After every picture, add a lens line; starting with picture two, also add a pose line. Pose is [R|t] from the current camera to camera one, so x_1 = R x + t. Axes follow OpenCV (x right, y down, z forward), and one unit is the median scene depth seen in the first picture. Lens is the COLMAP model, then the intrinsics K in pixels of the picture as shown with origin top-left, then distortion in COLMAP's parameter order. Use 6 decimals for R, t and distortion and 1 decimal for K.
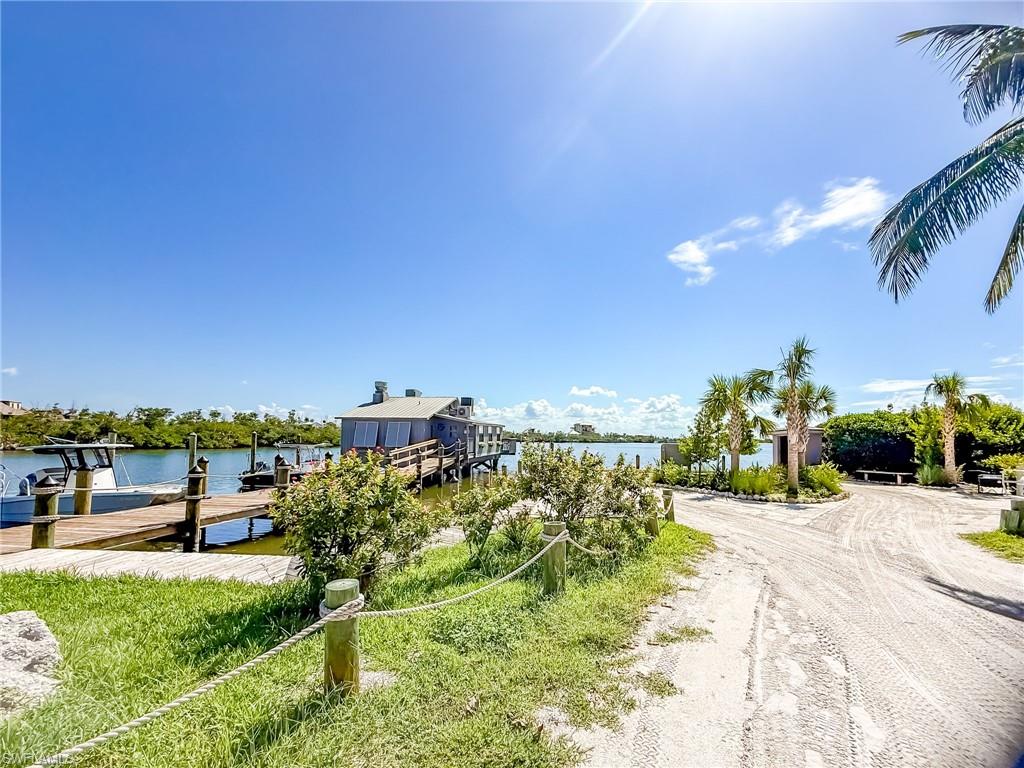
lens RADIAL K [[409.1, 0, 512.0], [0, 409.1, 384.0], [0, 0, 1]] dist [0.008737, -0.000017]
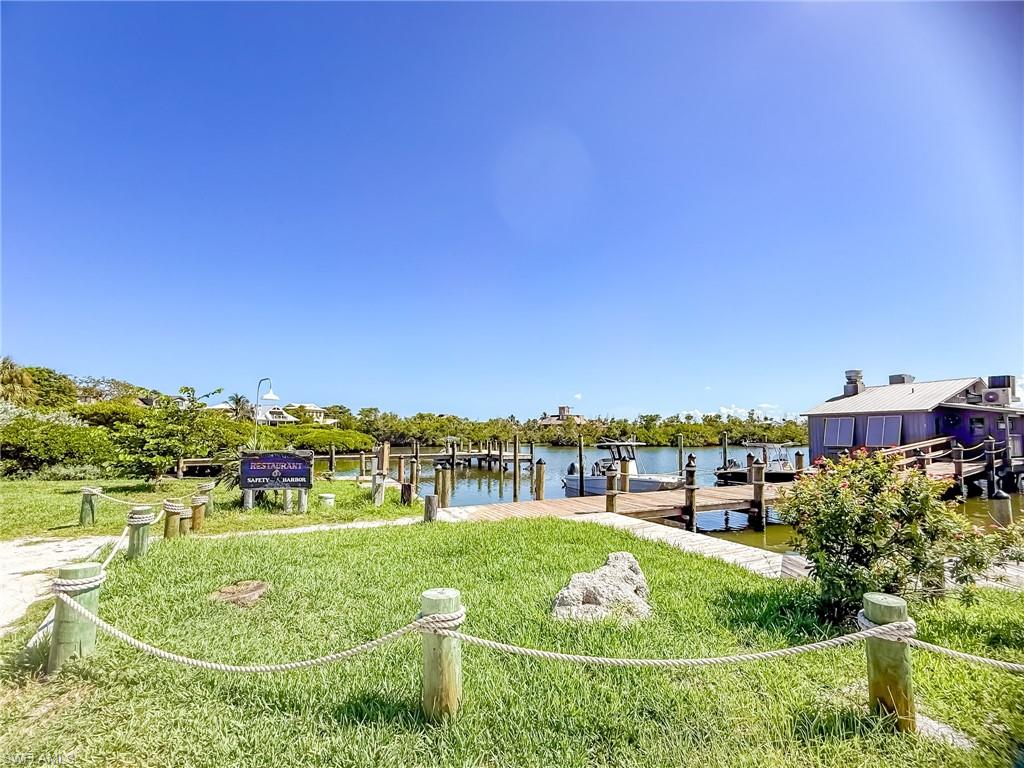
lens RADIAL K [[409.1, 0, 512.0], [0, 409.1, 384.0], [0, 0, 1]] dist [0.008737, -0.000017]
pose [[0.606213, -0.114155, -0.787067, -0.102273], [0.115026, 0.991824, -0.055257, -0.015754], [0.786940, -0.057035, 0.614388, -0.120395]]
